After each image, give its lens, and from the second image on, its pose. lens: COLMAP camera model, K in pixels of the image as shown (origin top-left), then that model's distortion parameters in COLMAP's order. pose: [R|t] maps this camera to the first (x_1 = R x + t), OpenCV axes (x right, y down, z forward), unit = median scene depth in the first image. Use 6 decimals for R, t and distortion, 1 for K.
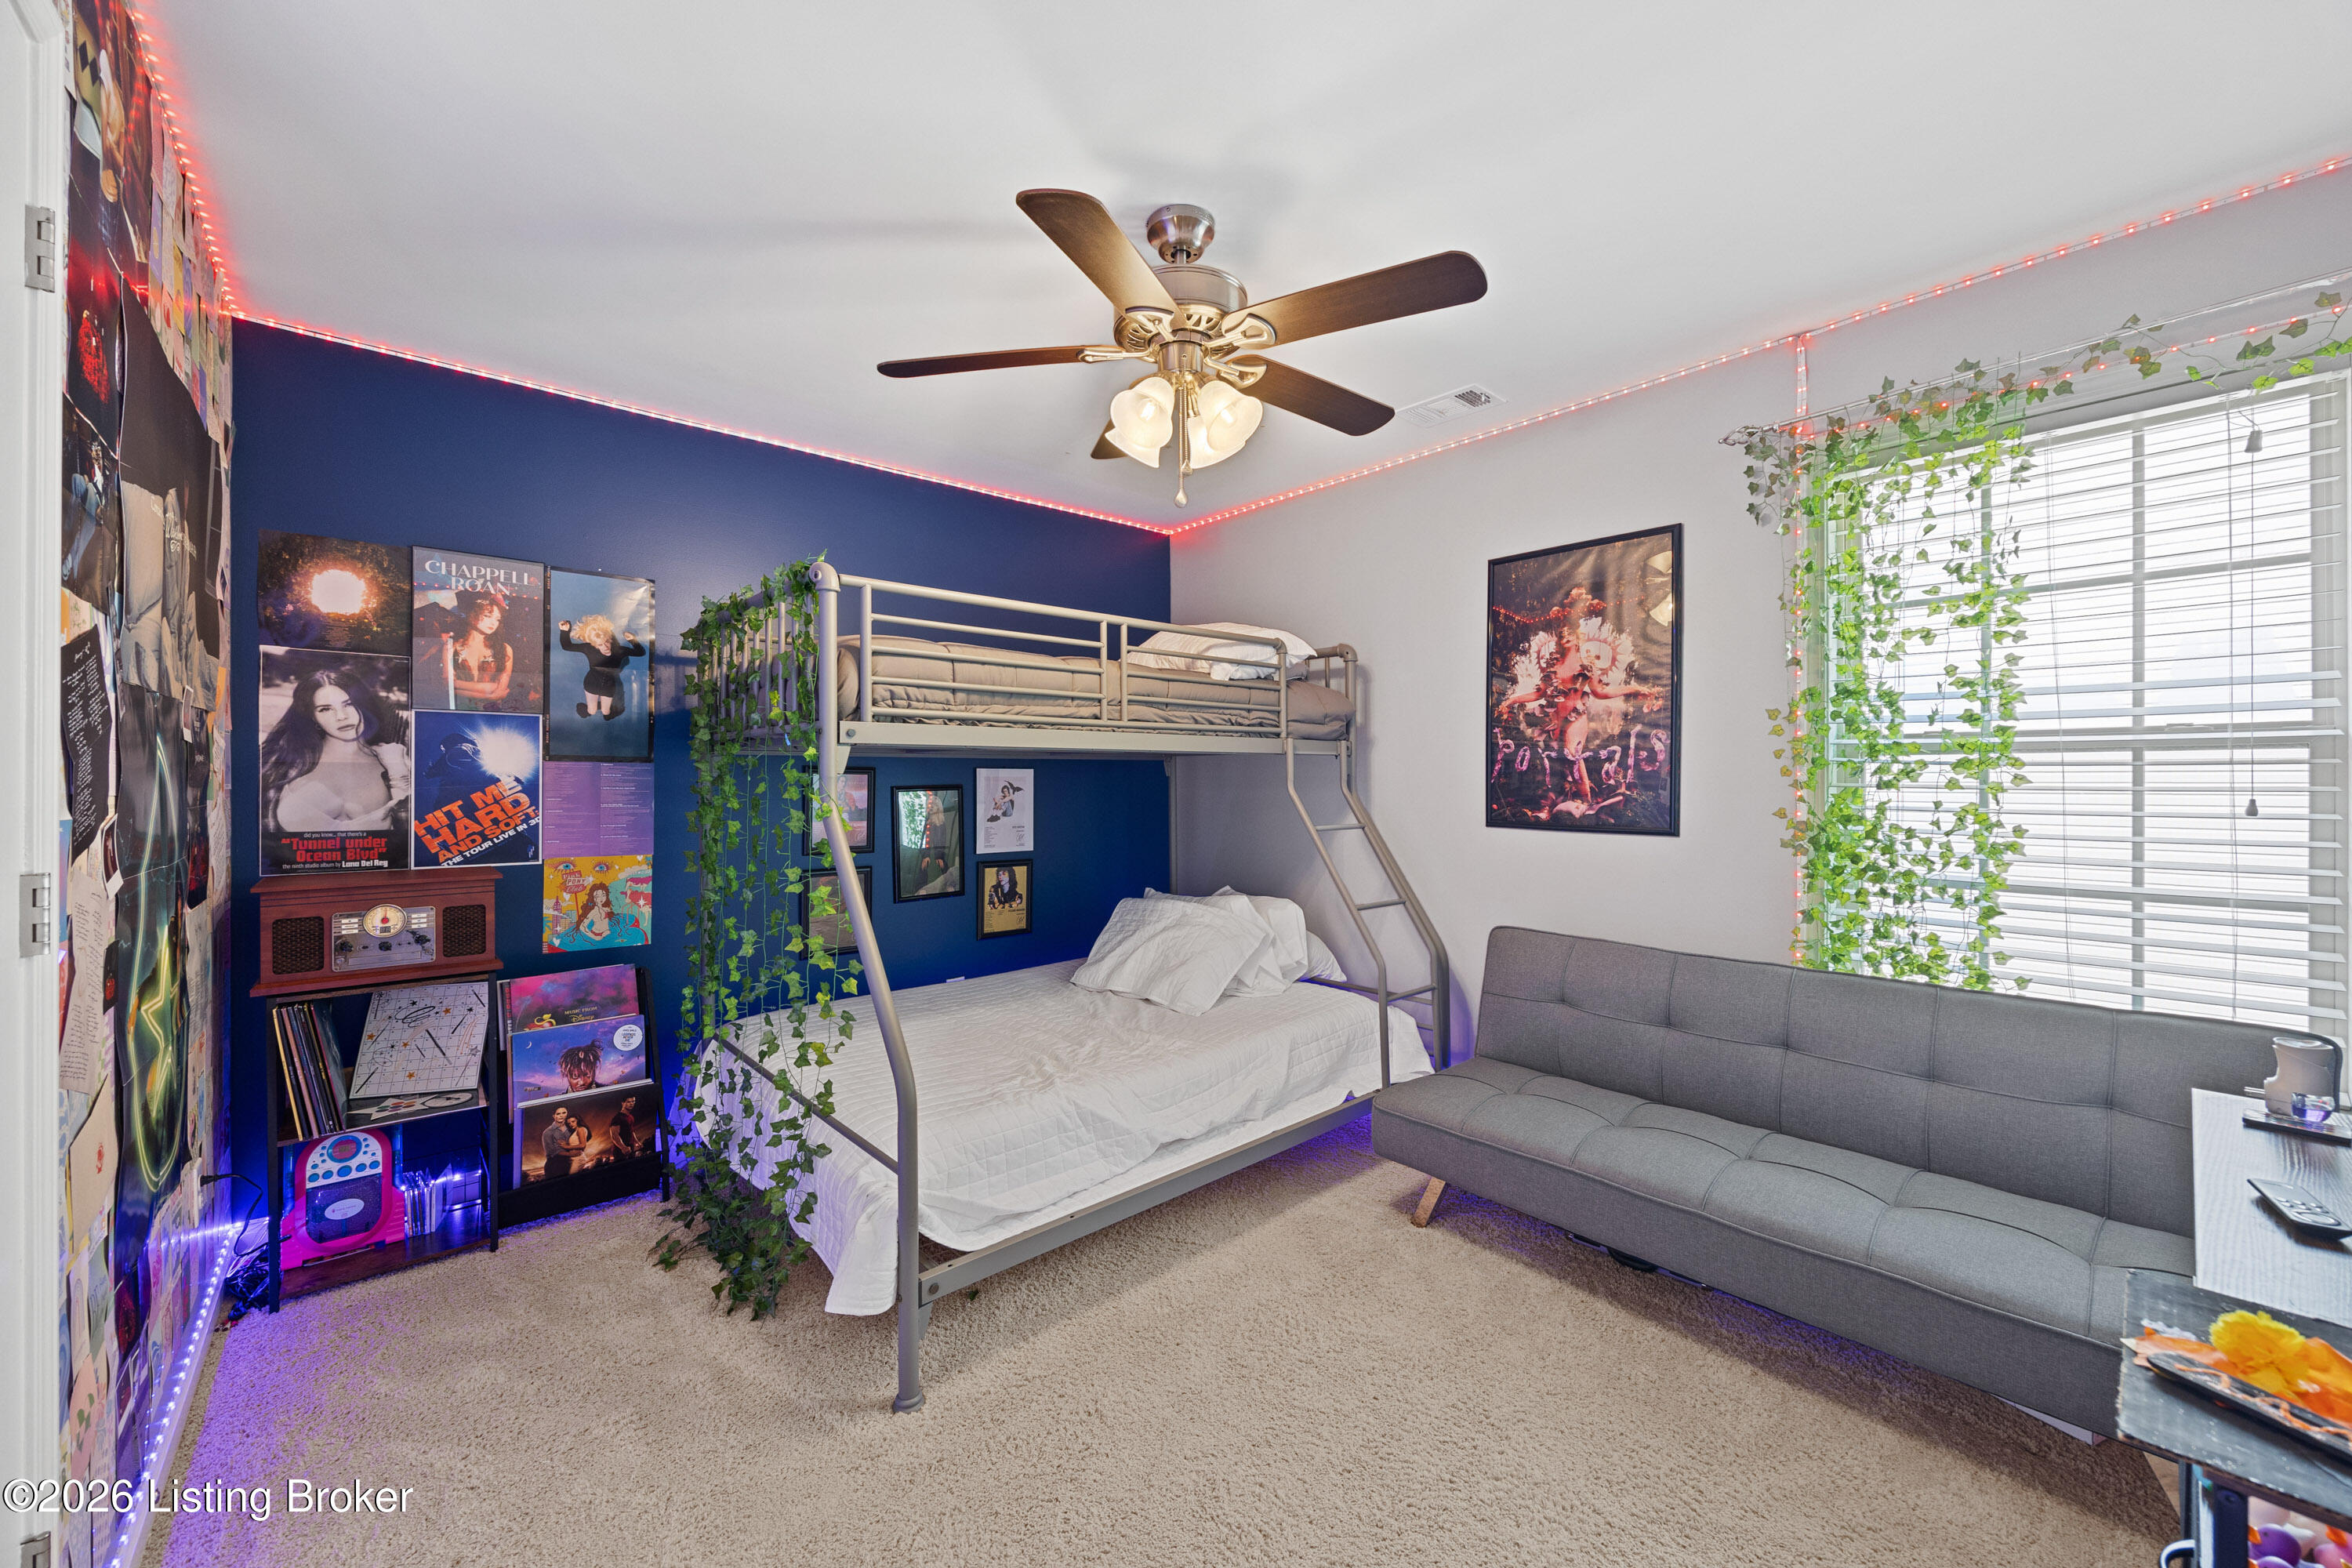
lens RADIAL K [[904.8, 0, 1194.4], [0, 904.8, 777.0], [0, 0, 1]] dist [-0.001186, 0.000009]
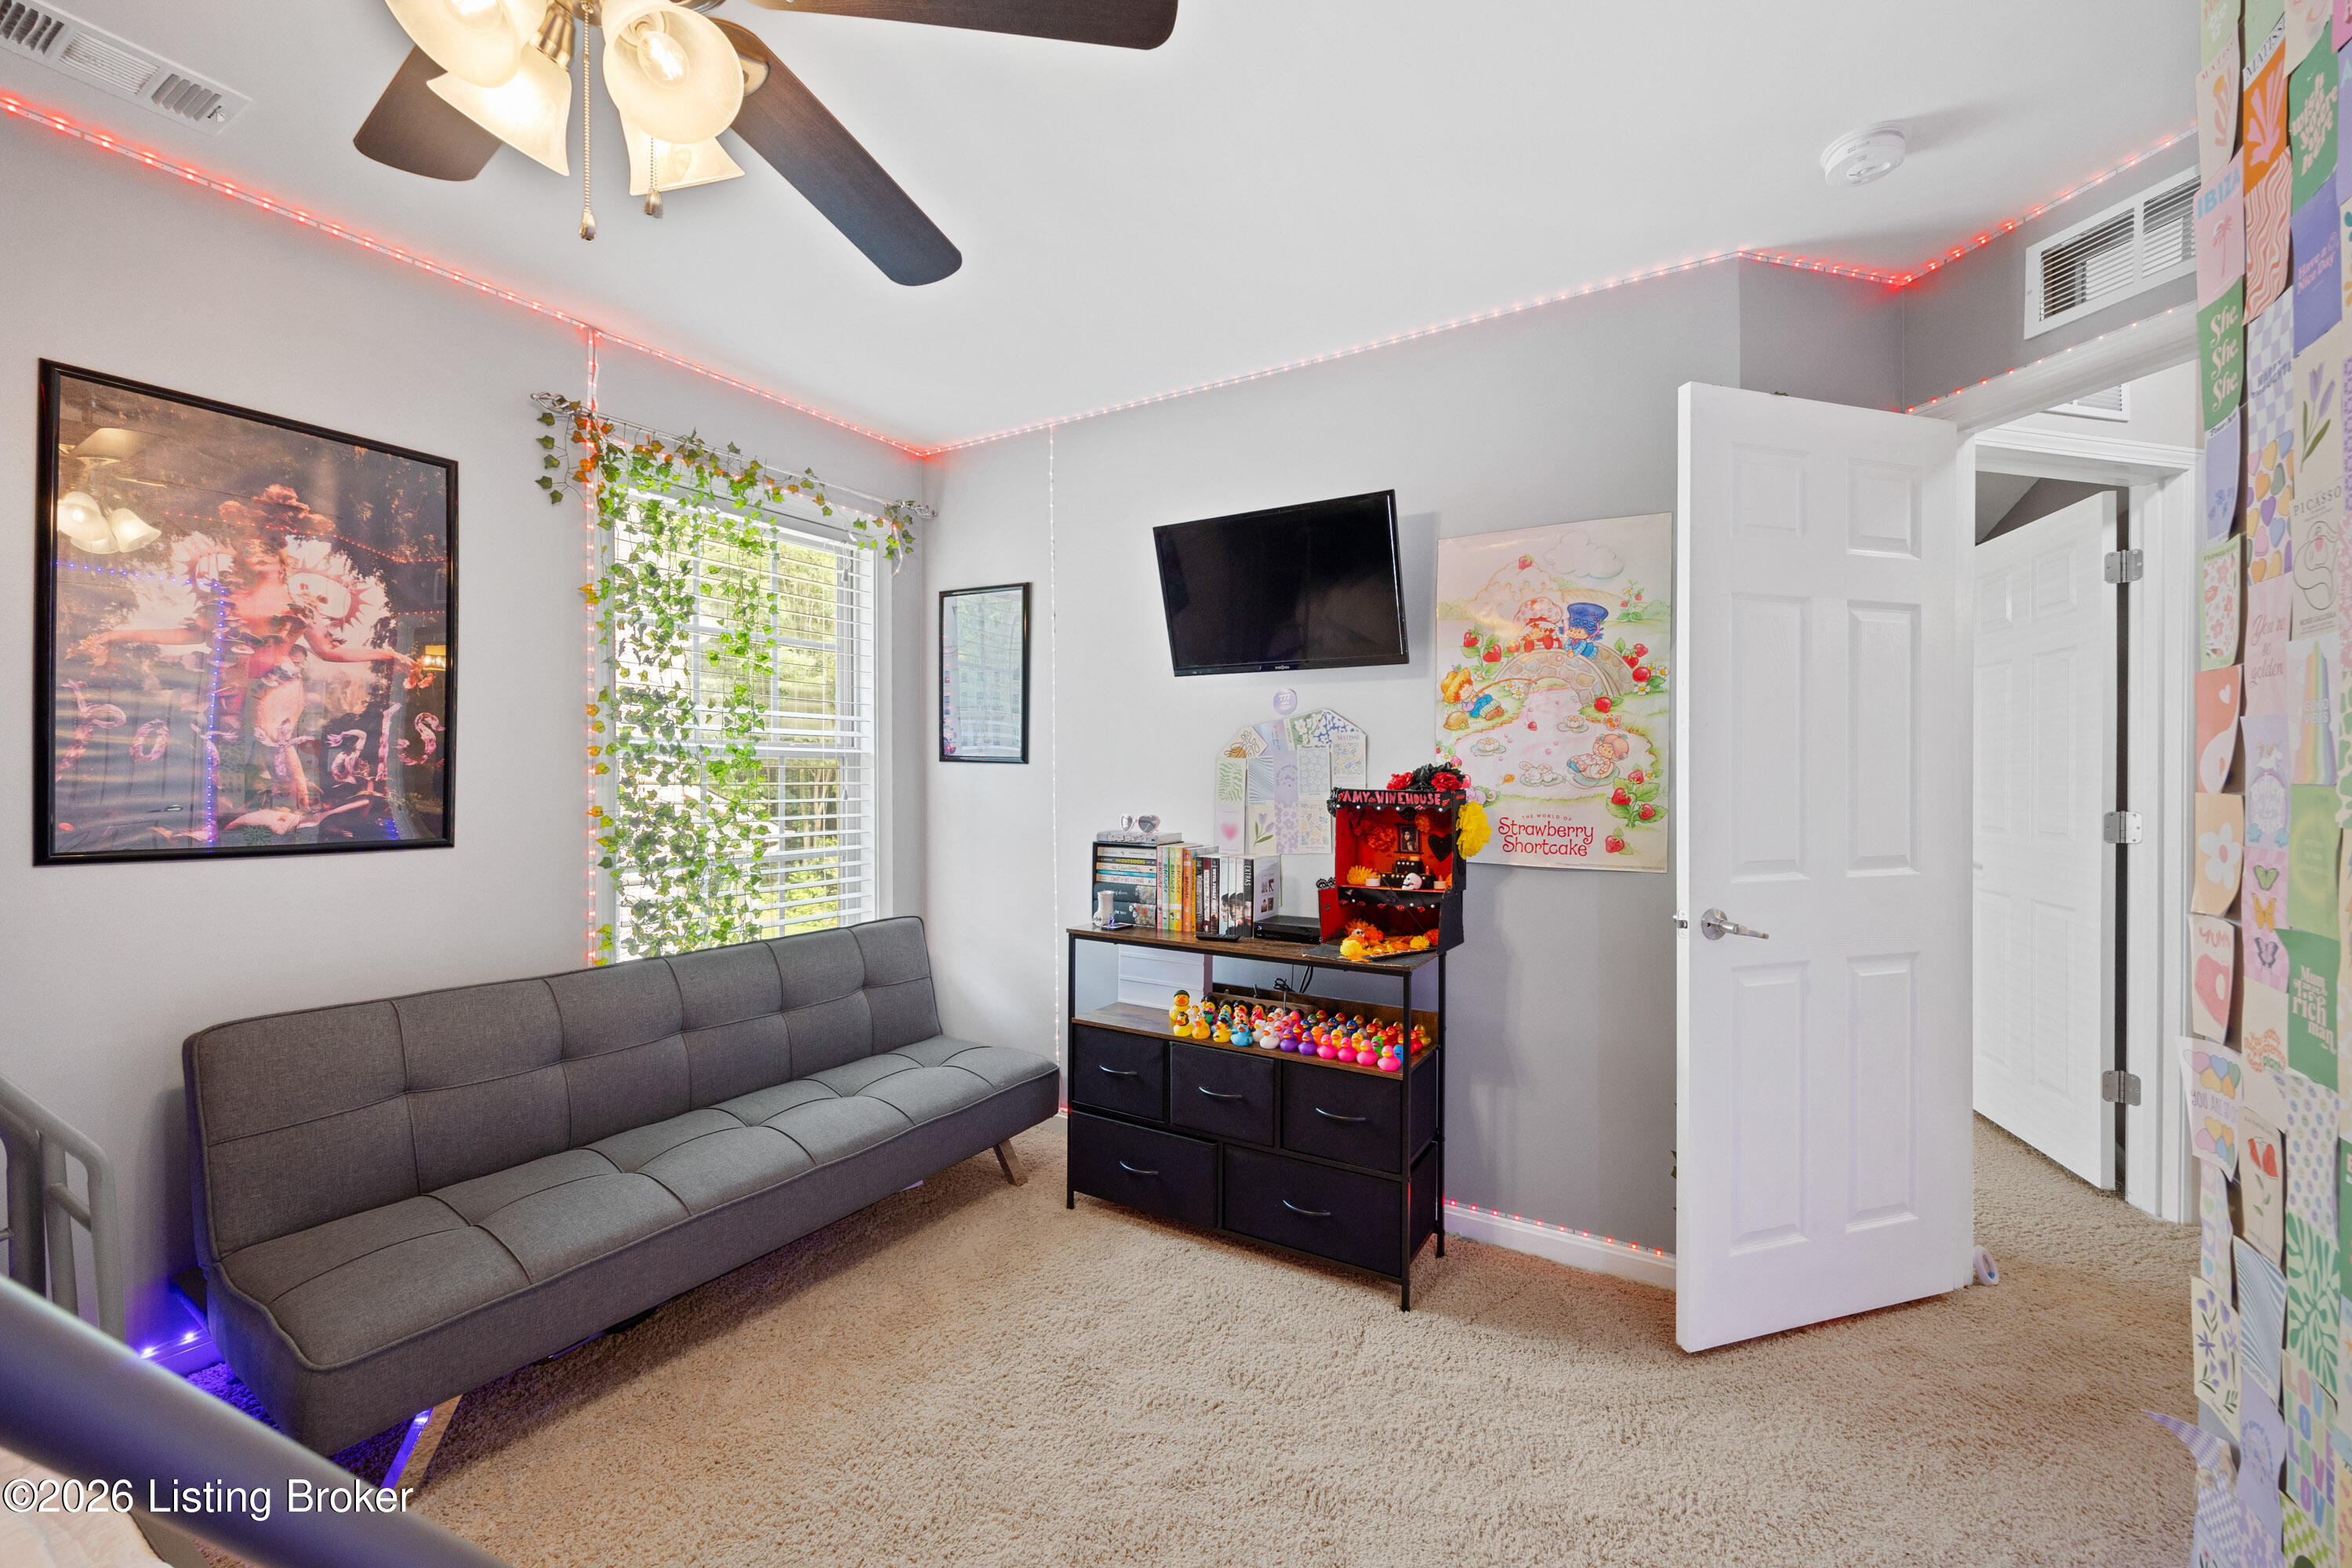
lens RADIAL K [[904.8, 0, 1194.4], [0, 904.8, 777.0], [0, 0, 1]] dist [-0.001186, 0.000009]
pose [[-0.281173, 0.008798, 0.959617, -0.408364], [0.005980, 0.999955, -0.007416, 0.012394], [-0.959638, 0.003654, -0.281213, 0.565932]]
